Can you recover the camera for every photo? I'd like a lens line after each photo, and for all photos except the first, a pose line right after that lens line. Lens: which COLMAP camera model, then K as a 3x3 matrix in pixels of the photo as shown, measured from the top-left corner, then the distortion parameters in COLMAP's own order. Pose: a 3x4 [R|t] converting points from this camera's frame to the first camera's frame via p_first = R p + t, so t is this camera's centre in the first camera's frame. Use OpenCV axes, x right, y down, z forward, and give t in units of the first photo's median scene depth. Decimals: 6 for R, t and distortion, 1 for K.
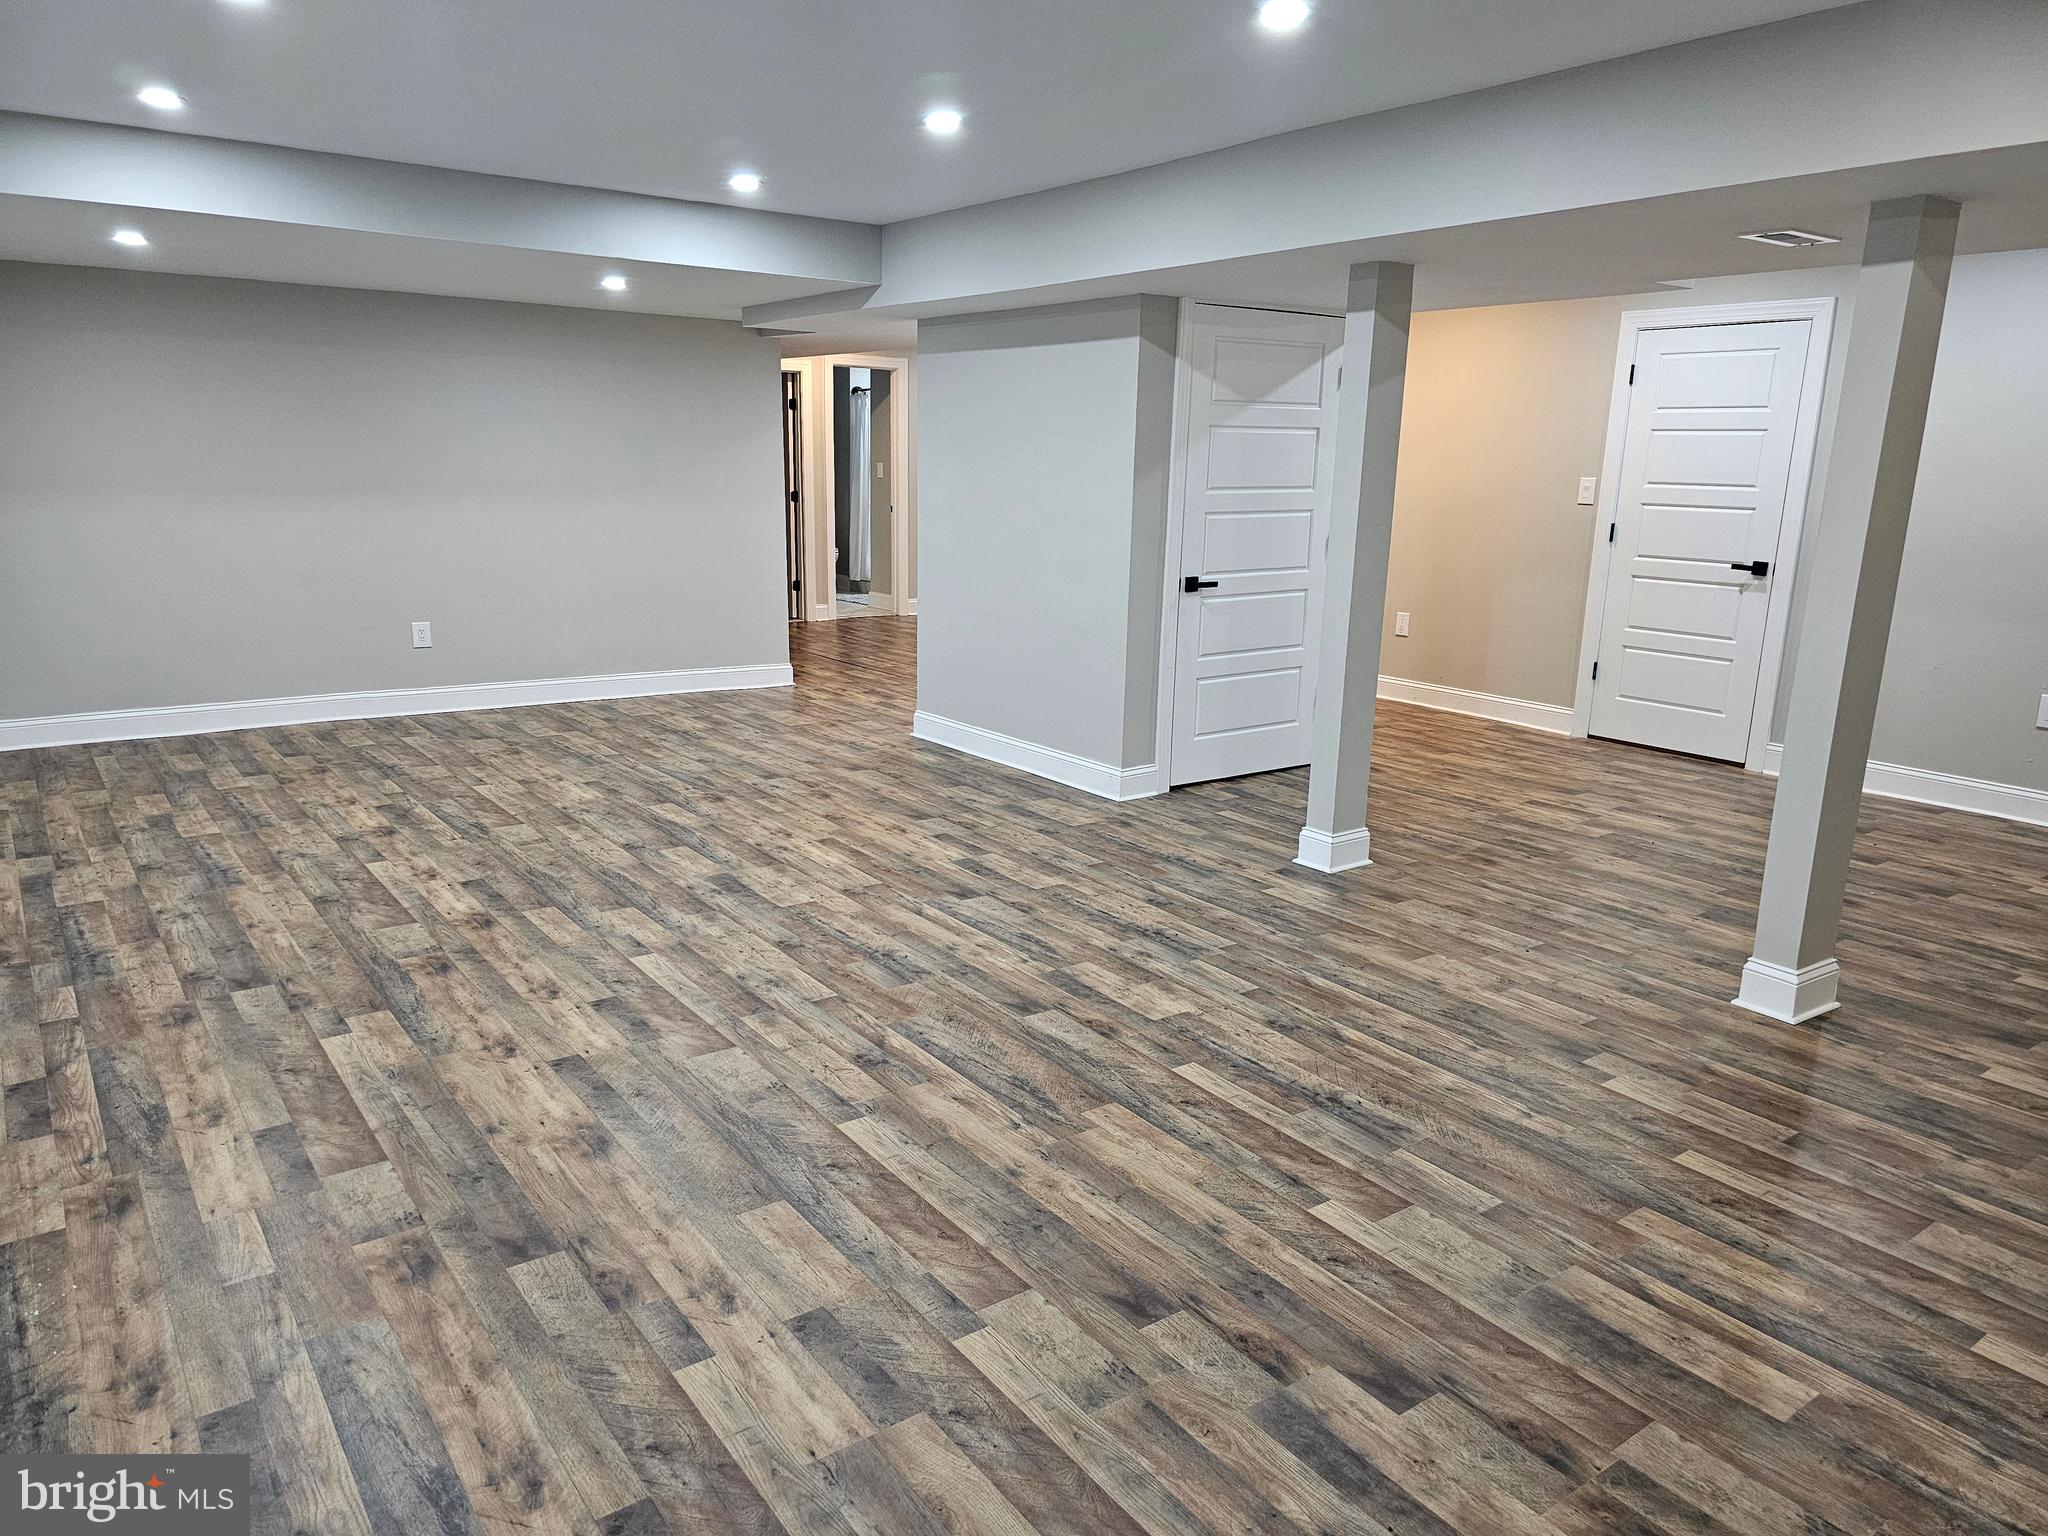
lens RADIAL K [[1354.1, 0, 1026.1], [0, 1354.1, 761.8], [0, 0, 1]] dist [0.074315, -0.072246]
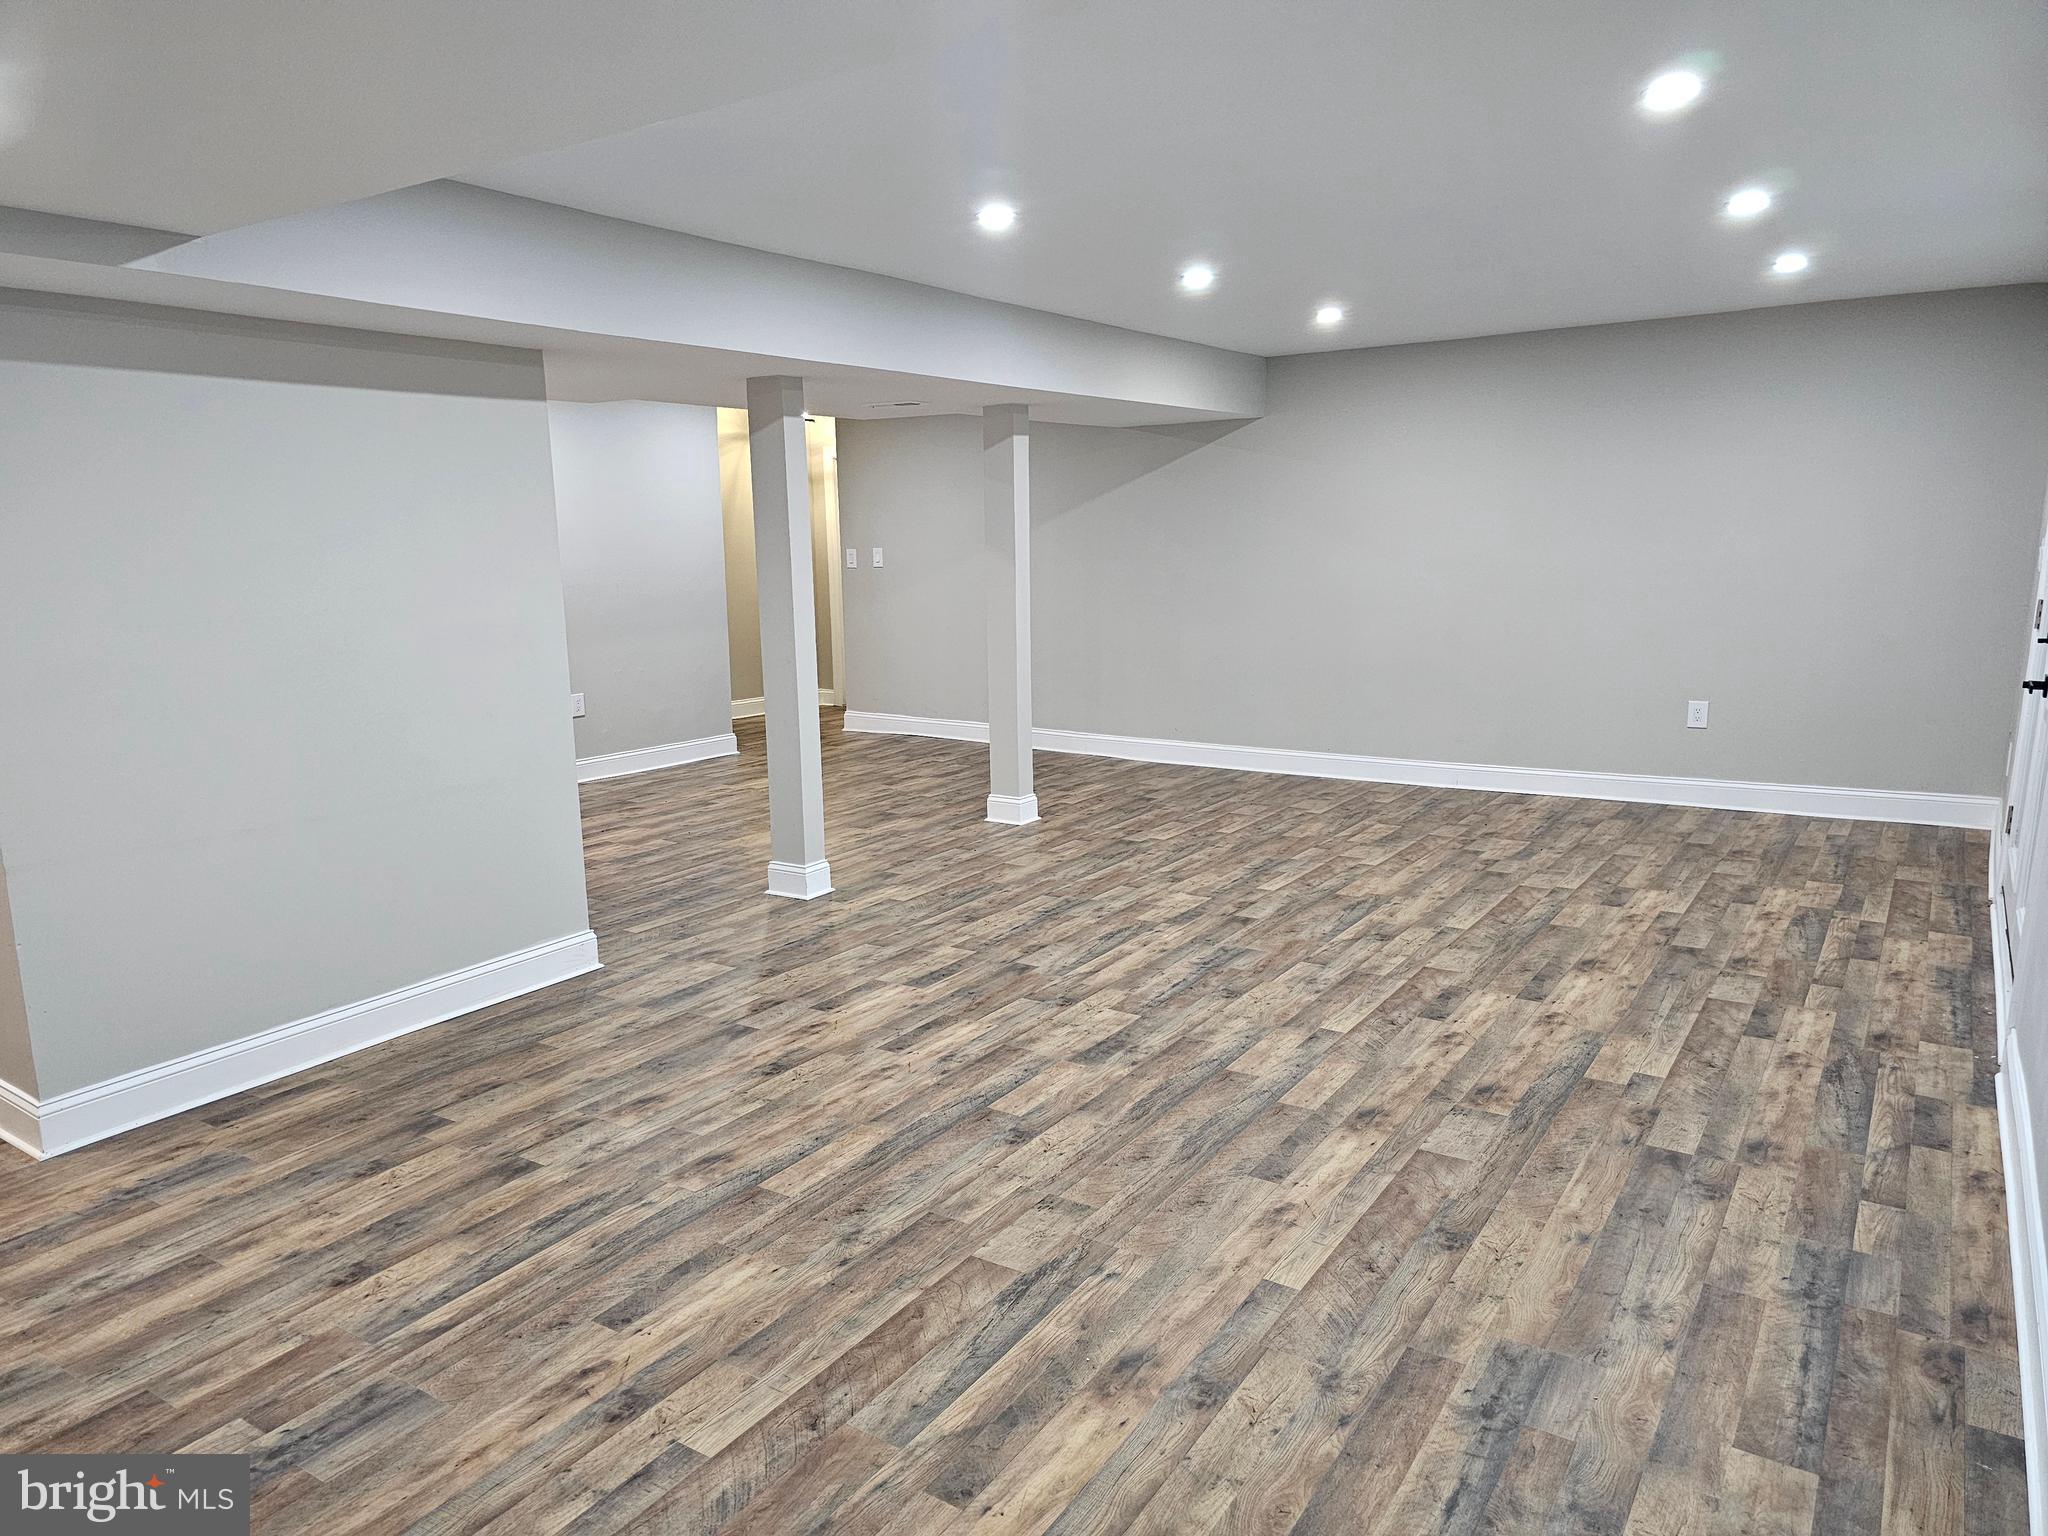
lens RADIAL K [[1376.2, 0, 1017.7], [0, 1376.2, 774.0], [0, 0, 1]] dist [0.079211, -0.093175]
pose [[-0.334726, -0.178115, 0.925329, -1.091795], [0.223393, 0.938981, 0.261552, -0.344533], [-0.915453, 0.294260, -0.274512, 1.413231]]
